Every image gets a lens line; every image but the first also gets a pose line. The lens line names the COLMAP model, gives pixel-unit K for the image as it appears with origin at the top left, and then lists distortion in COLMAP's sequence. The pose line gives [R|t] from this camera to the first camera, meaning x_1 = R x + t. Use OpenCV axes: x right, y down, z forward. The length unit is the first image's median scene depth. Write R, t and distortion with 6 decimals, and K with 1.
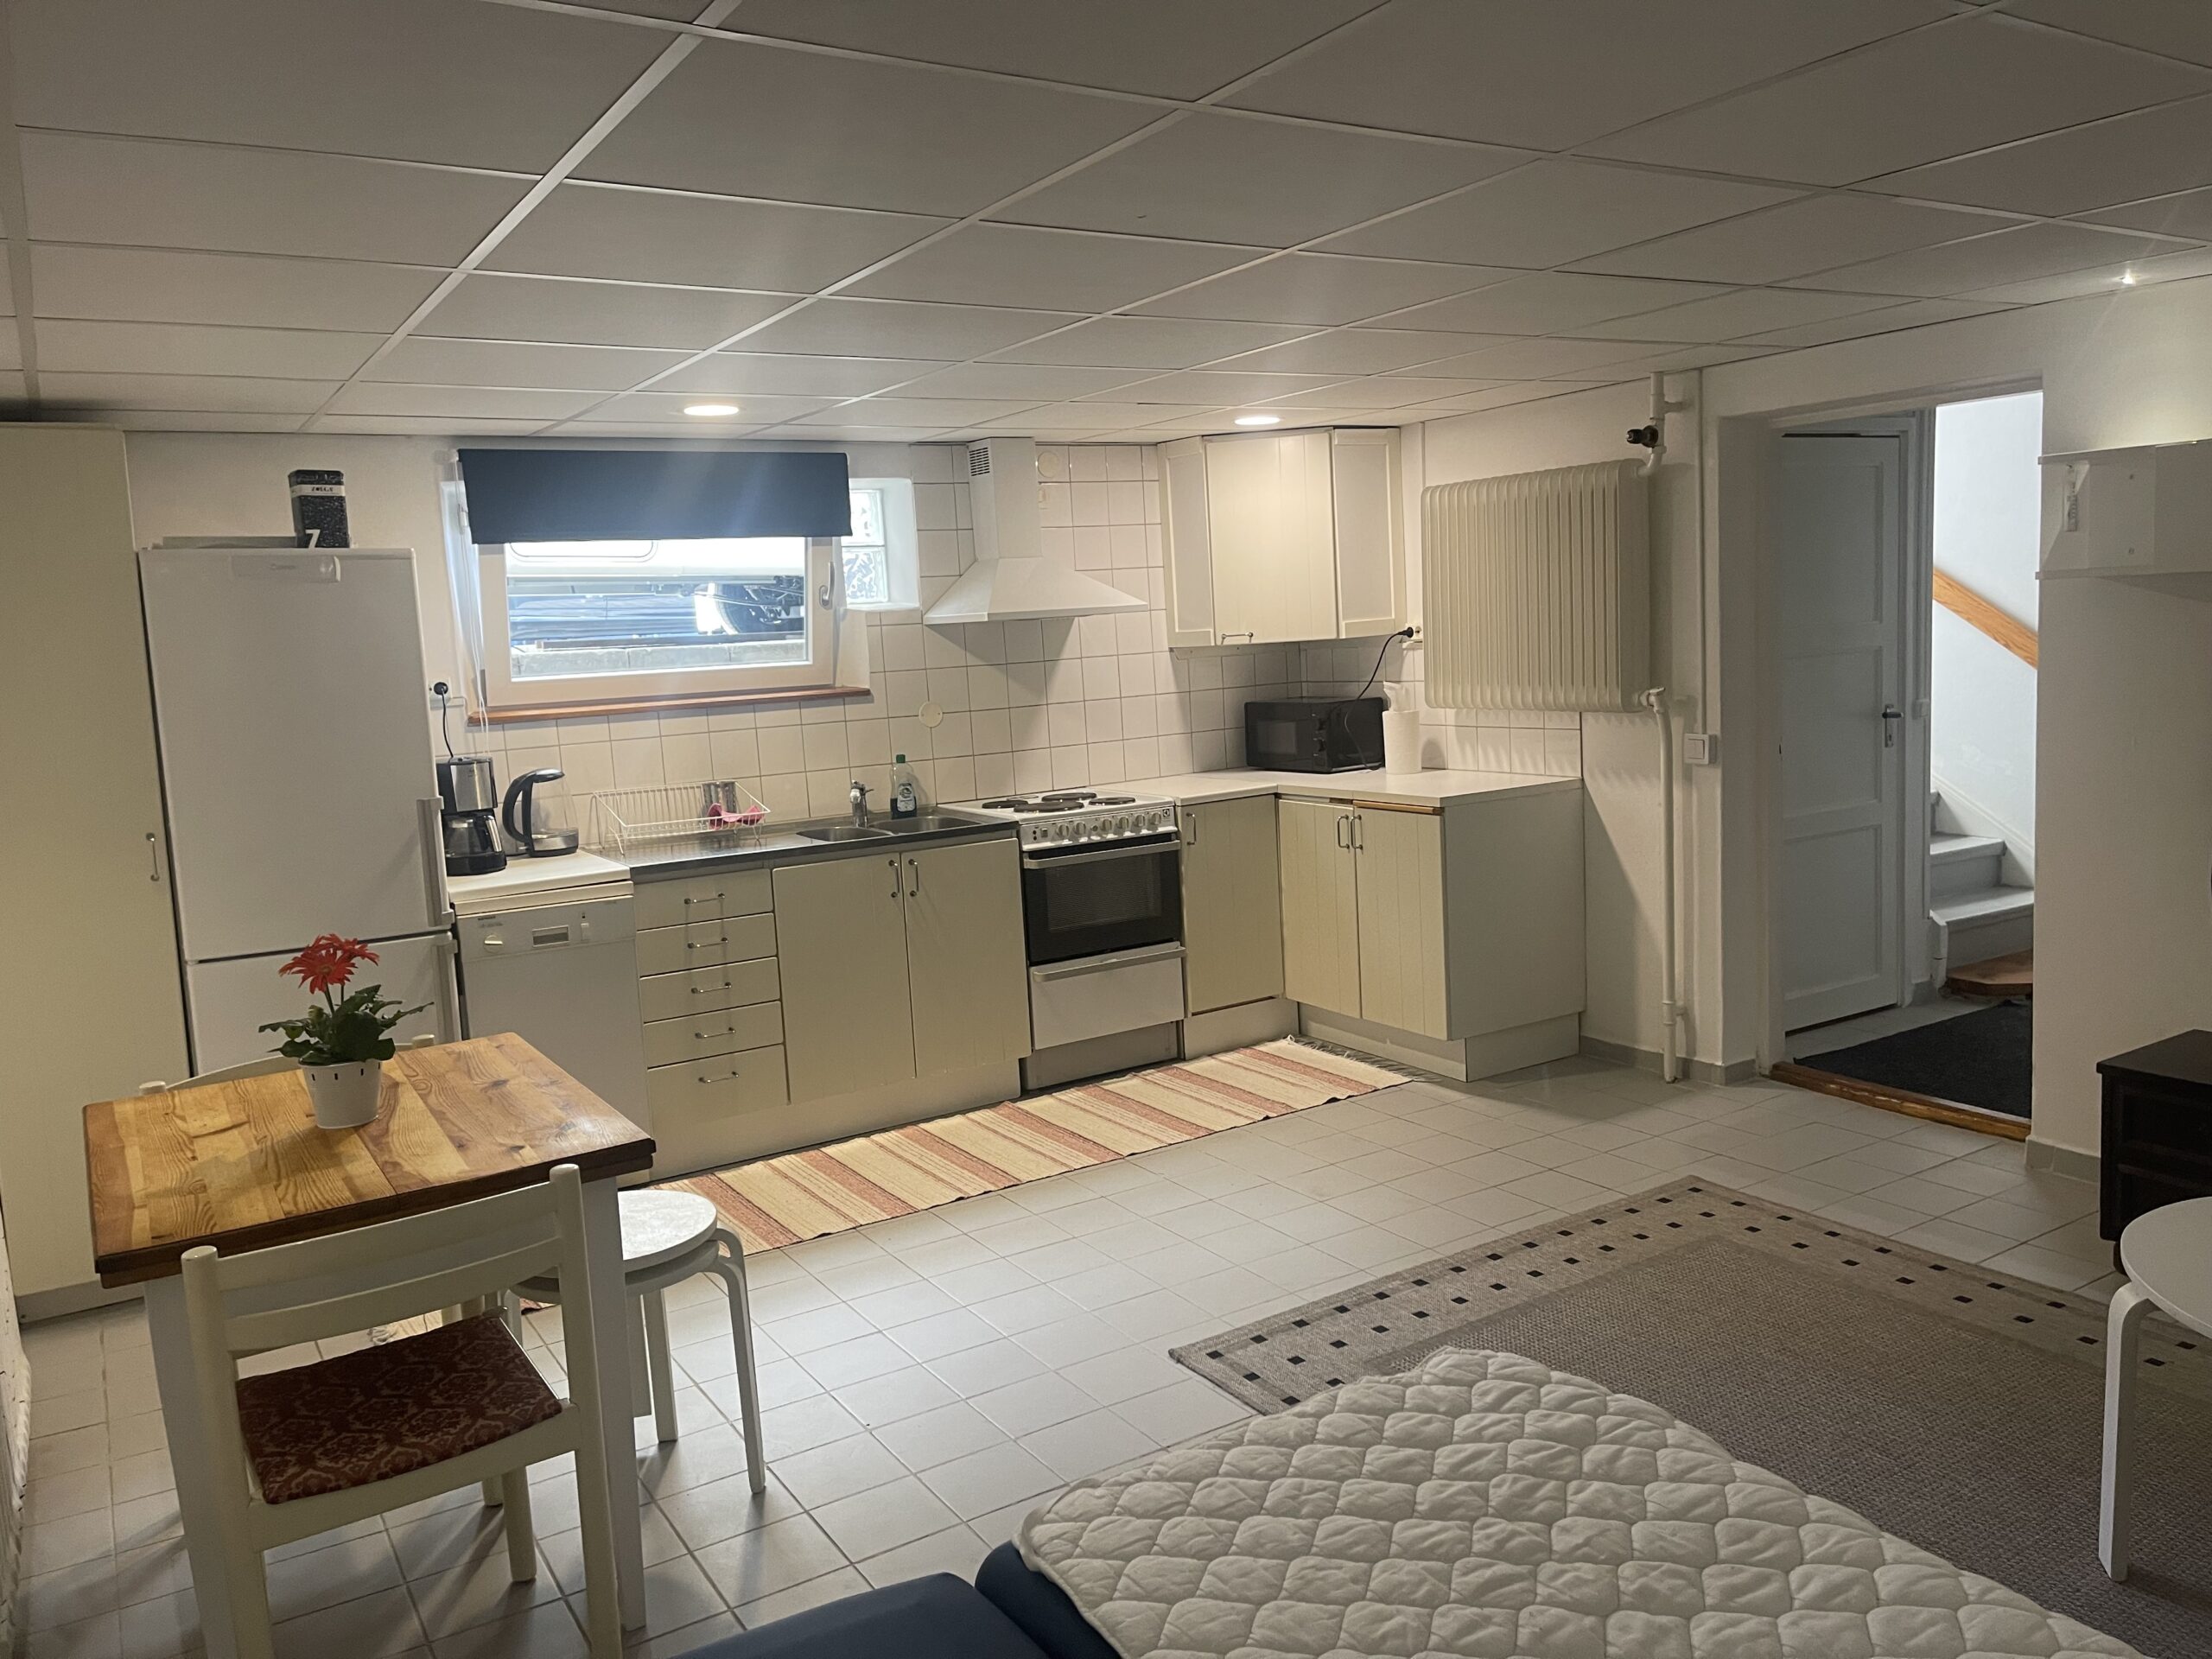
lens RADIAL K [[1662.5, 0, 1104.4], [0, 1662.5, 826.9], [0, 0, 1]] dist [0.072939, -0.104323]
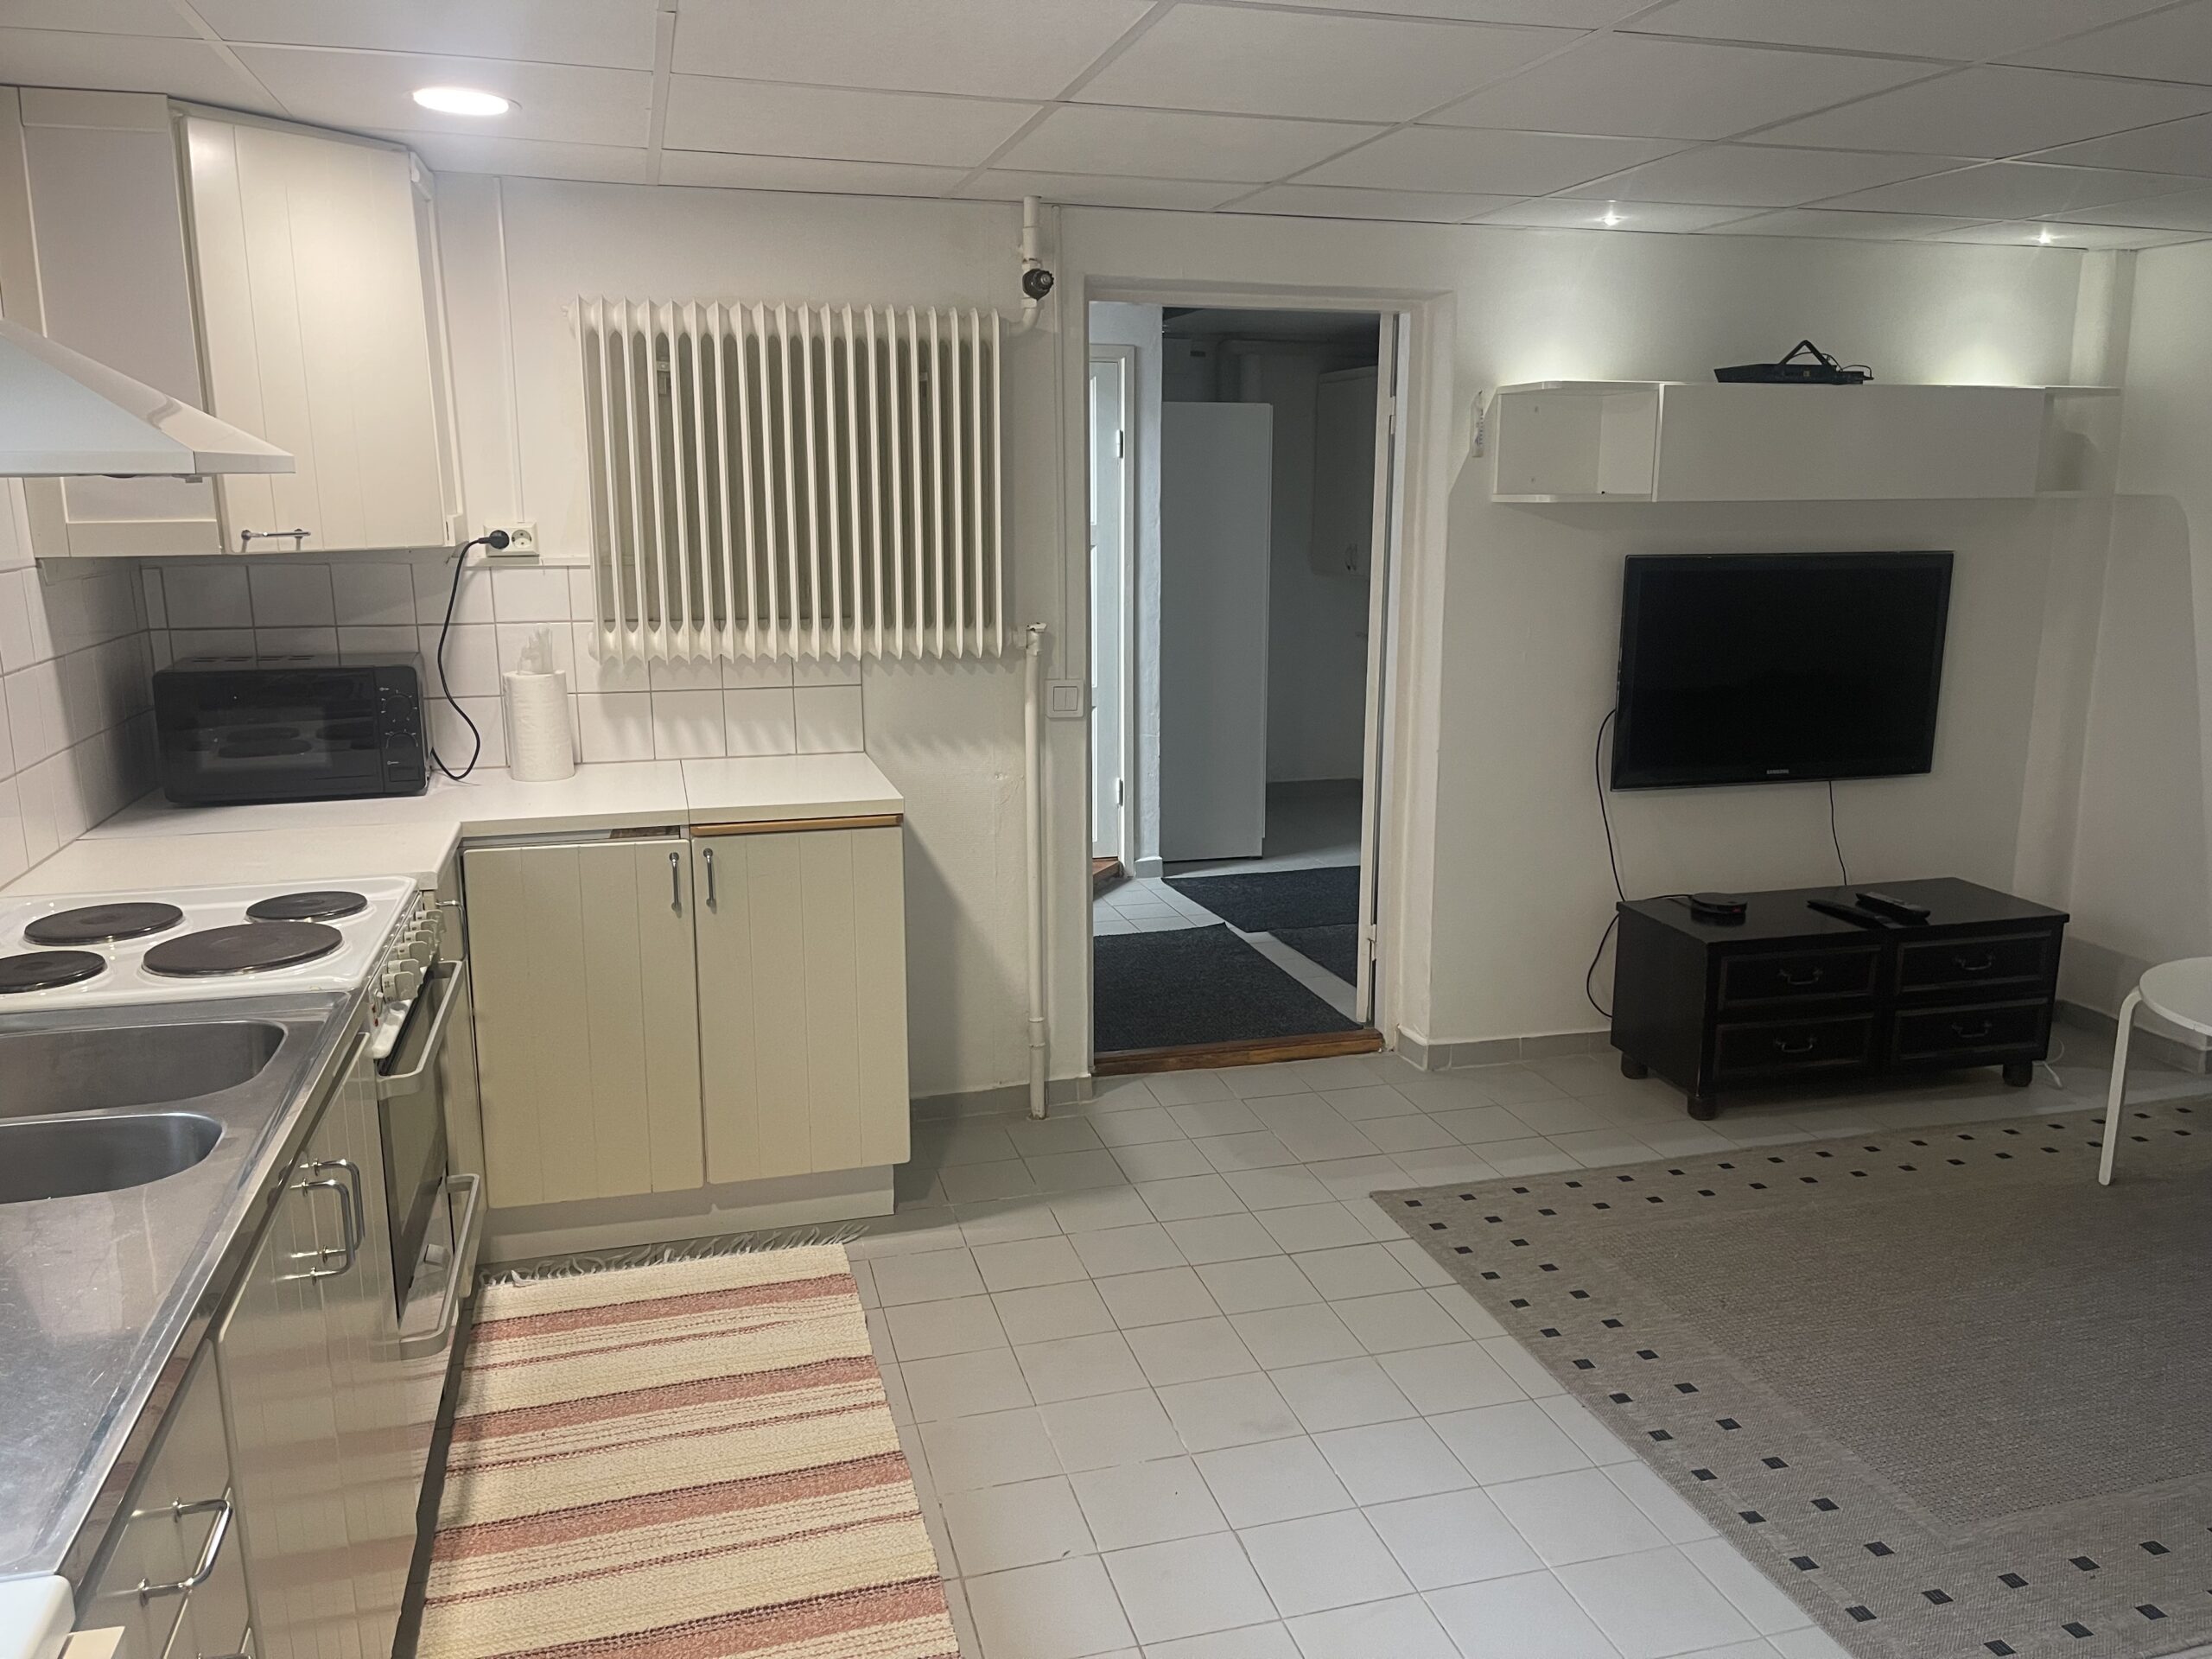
lens RADIAL K [[1662.5, 0, 1120.7], [0, 1662.5, 840.4], [0, 0, 1]] dist [0.072939, -0.104323]
pose [[0.266019, -0.144980, 0.953003, -0.385580], [0.102210, 0.987295, 0.121666, -0.070077], [-0.958534, 0.065041, 0.277457, 0.723746]]
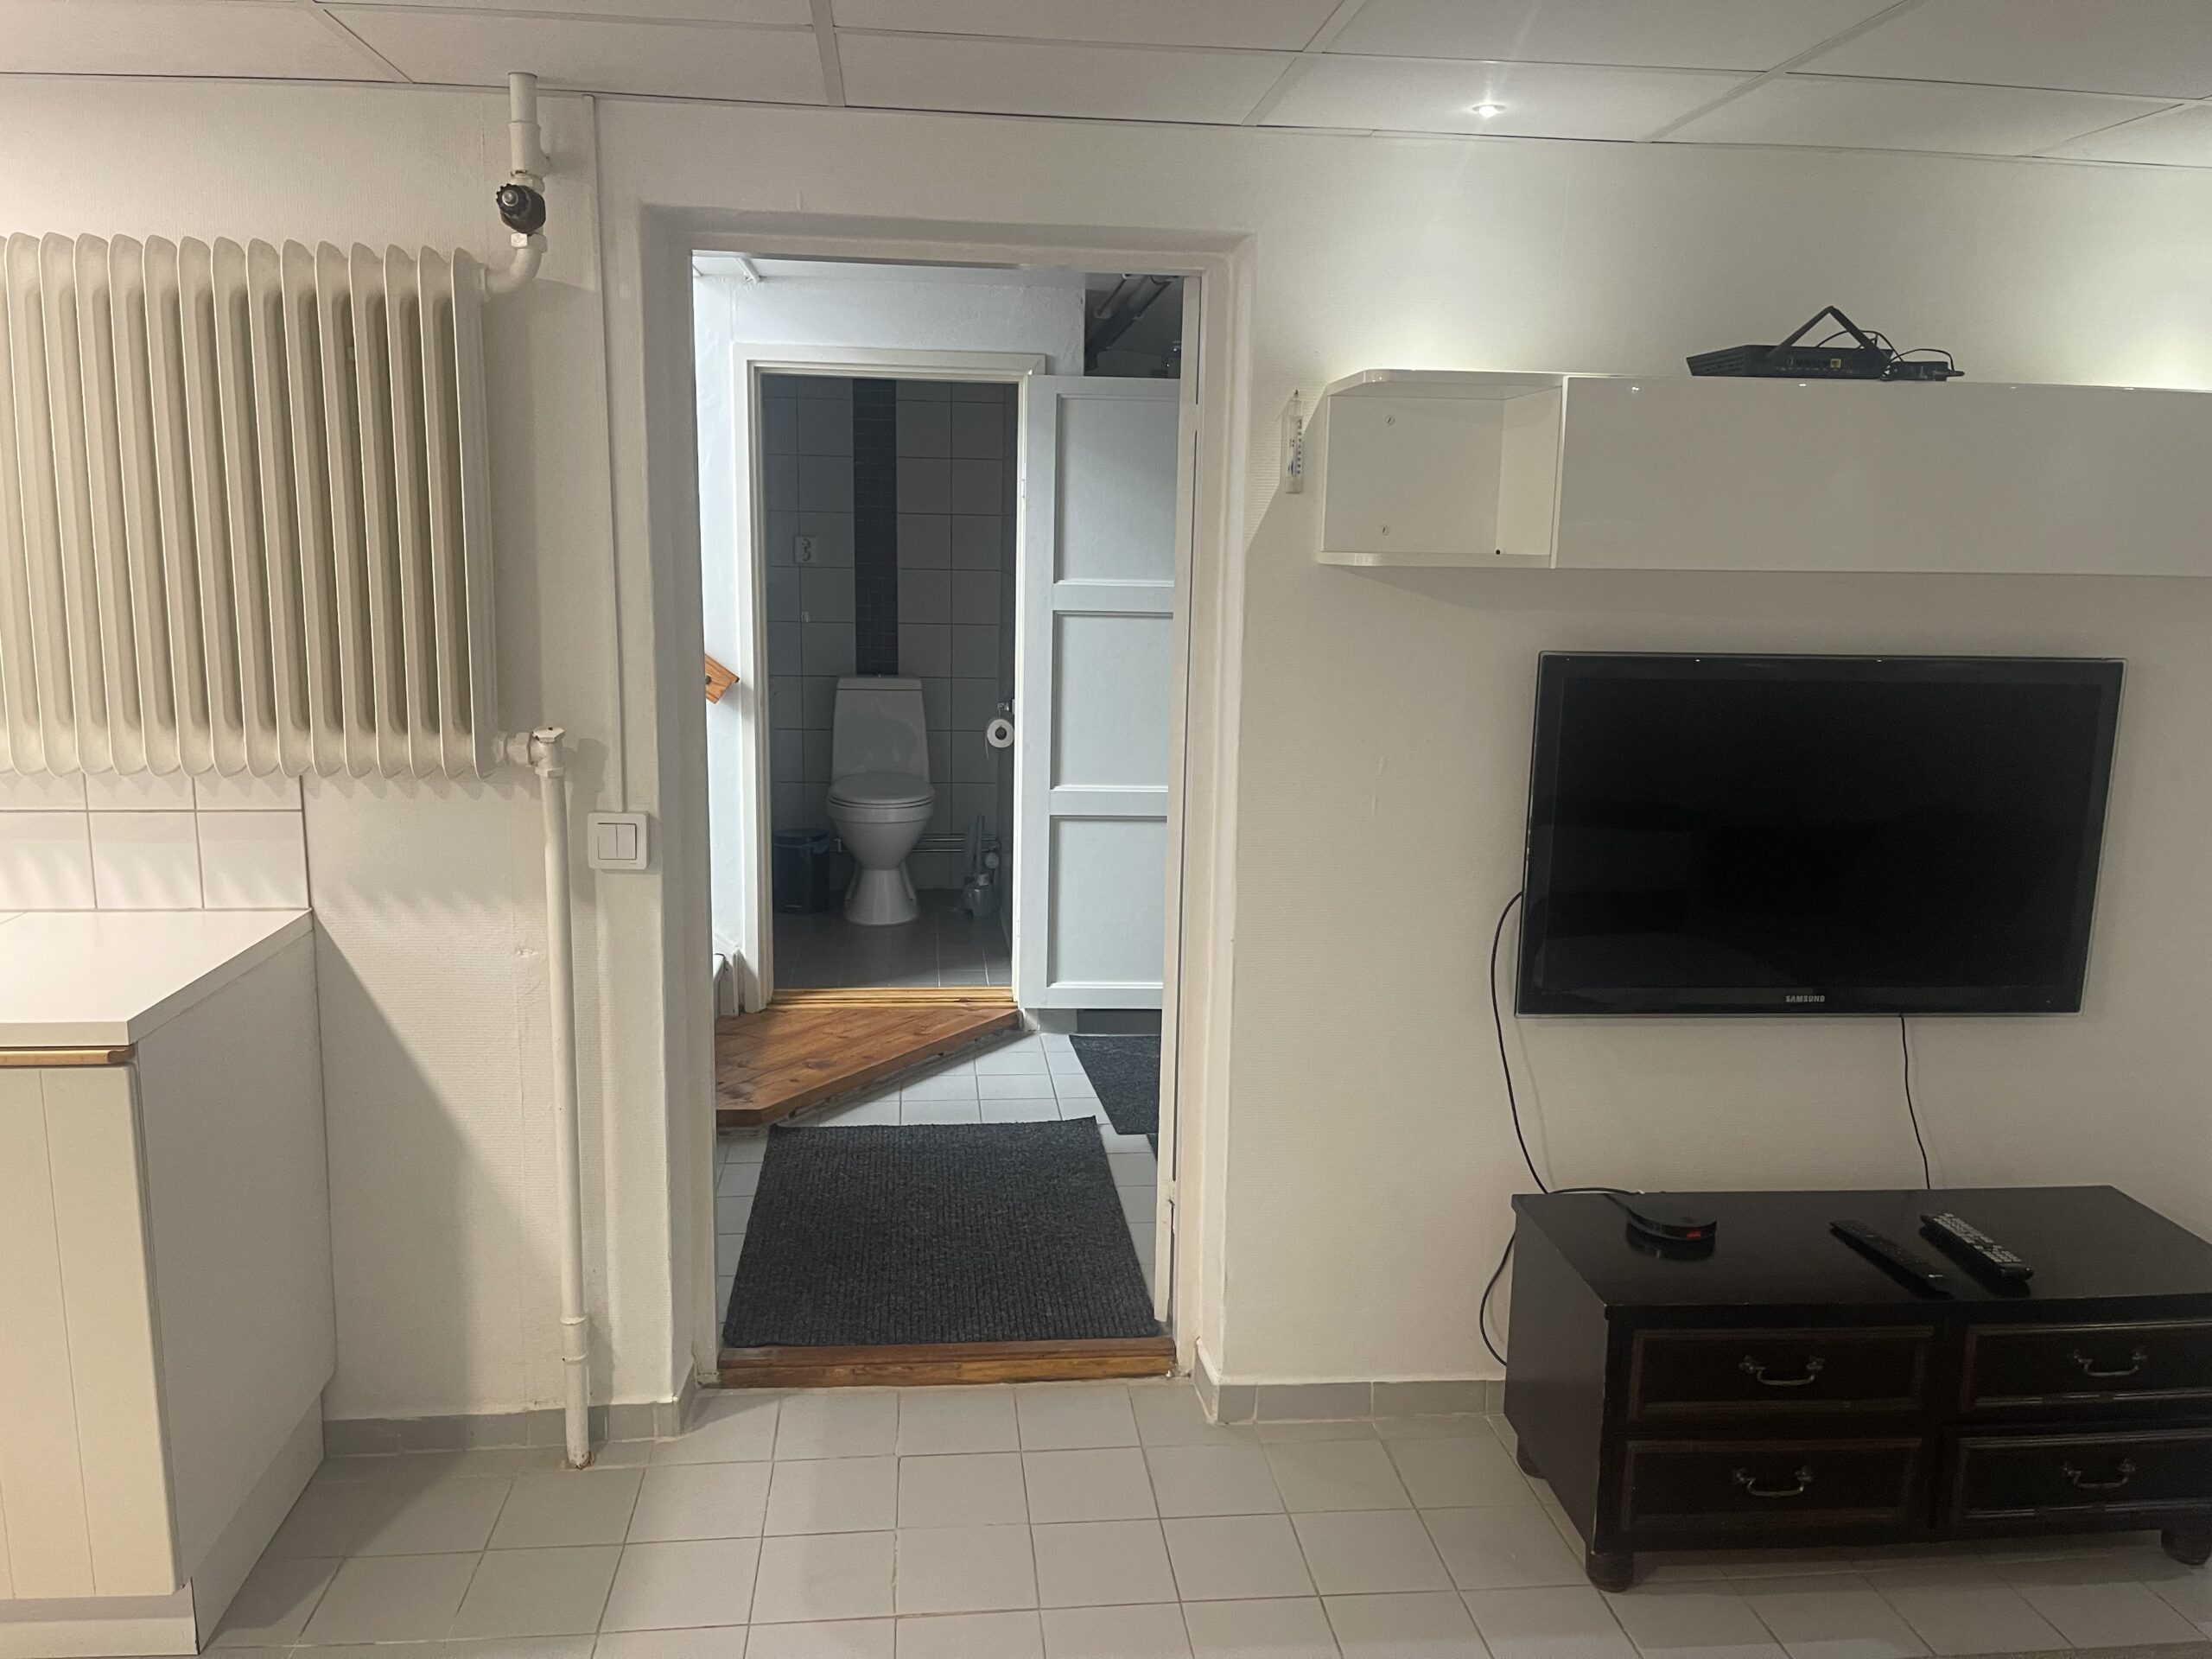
lens RADIAL K [[1662.5, 0, 1093.6], [0, 1662.5, 837.6], [0, 0, 1]] dist [0.072939, -0.104323]
pose [[0.433655, -0.096982, 0.895845, -0.050459], [0.067427, 0.994896, 0.075065, -0.073626], [-0.898553, 0.027852, 0.437981, 0.605106]]
